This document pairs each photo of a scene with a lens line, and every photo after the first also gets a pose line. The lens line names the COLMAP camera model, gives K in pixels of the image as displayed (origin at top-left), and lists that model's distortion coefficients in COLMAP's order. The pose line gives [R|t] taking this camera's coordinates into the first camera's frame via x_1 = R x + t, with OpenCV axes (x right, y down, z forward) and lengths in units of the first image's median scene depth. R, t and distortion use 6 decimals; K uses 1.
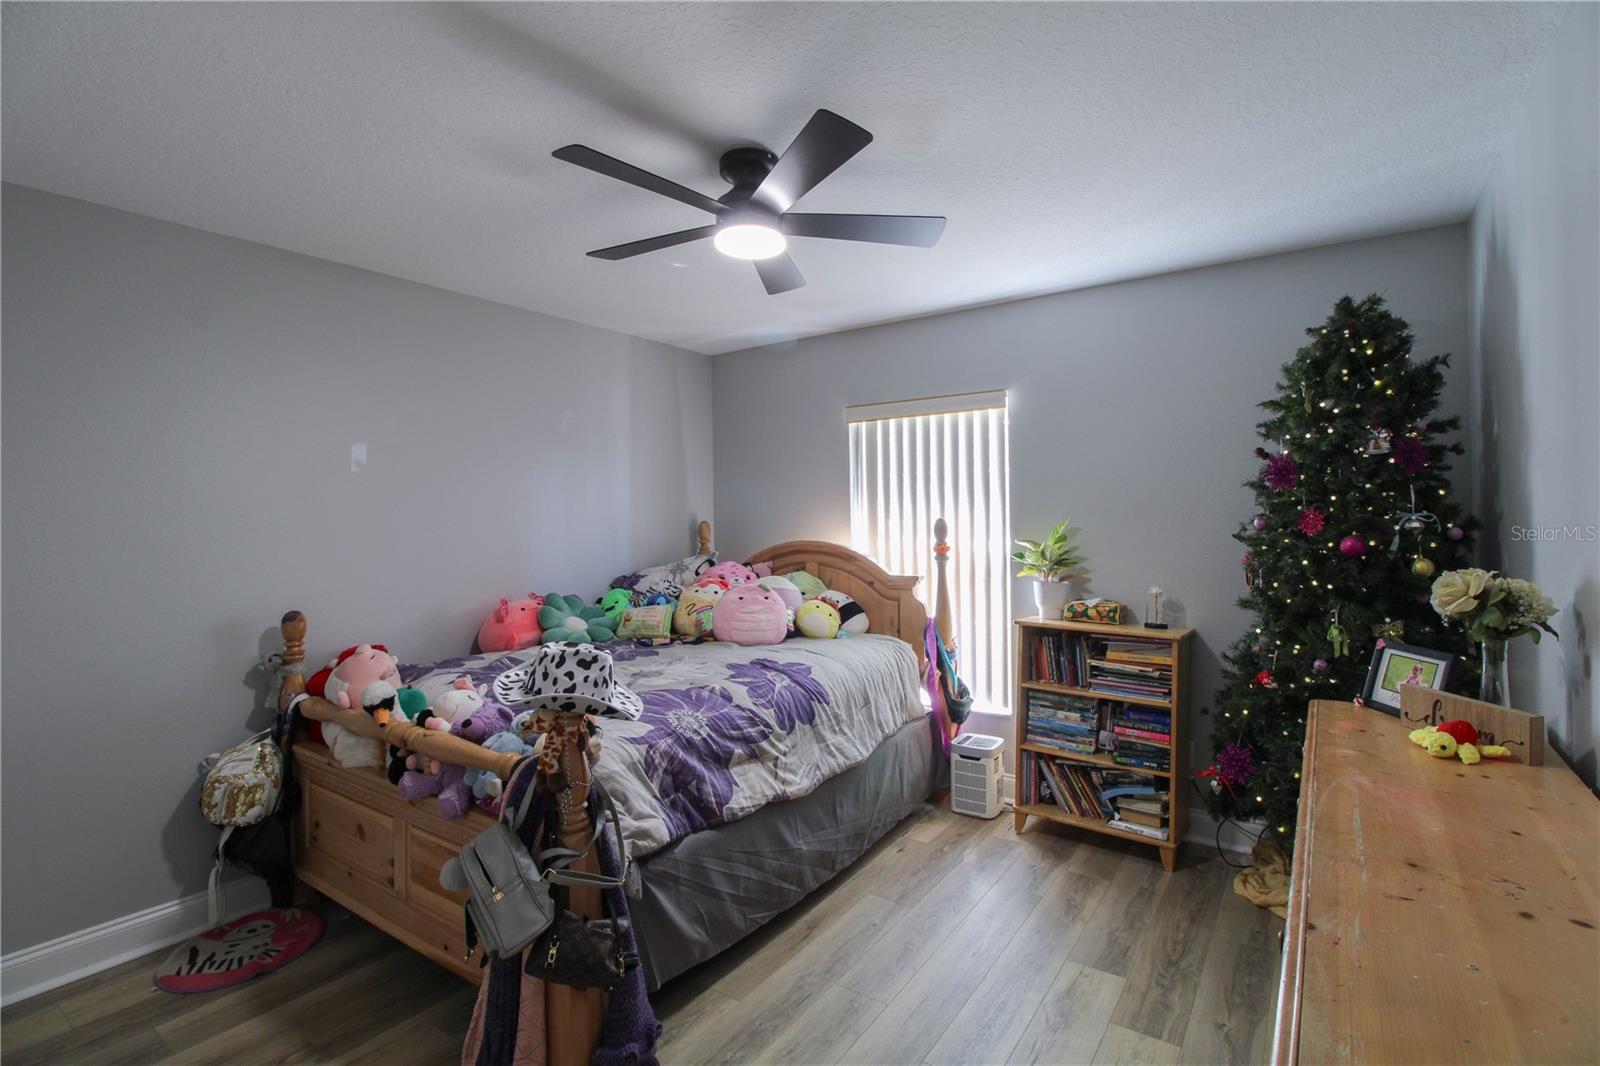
lens RADIAL K [[746.2, 0, 816.2], [0, 746.2, 522.0], [0, 0, 1]] dist [-0.001008, -0.000506]
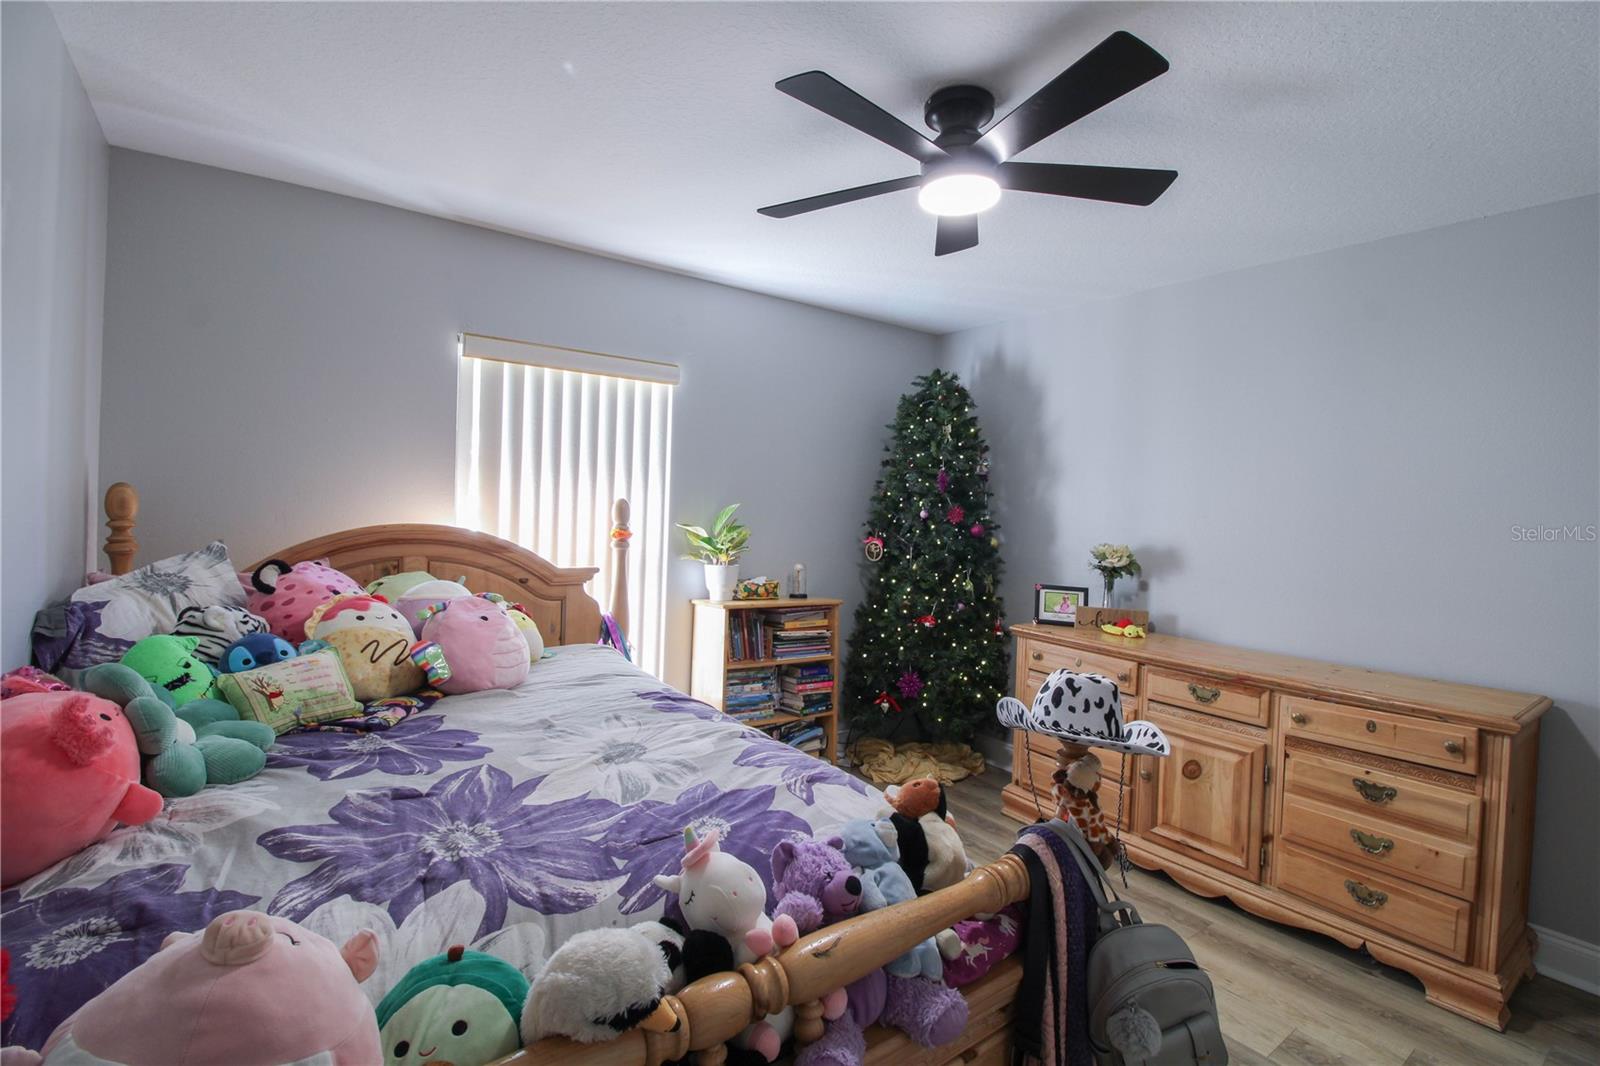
lens RADIAL K [[746.2, 0, 816.2], [0, 746.2, 522.0], [0, 0, 1]] dist [-0.001008, -0.000506]
pose [[0.319204, -0.002002, 0.947684, -0.647899], [-0.035365, 0.999276, 0.014022, 0.001731], [-0.947026, -0.037990, 0.318903, 0.569512]]
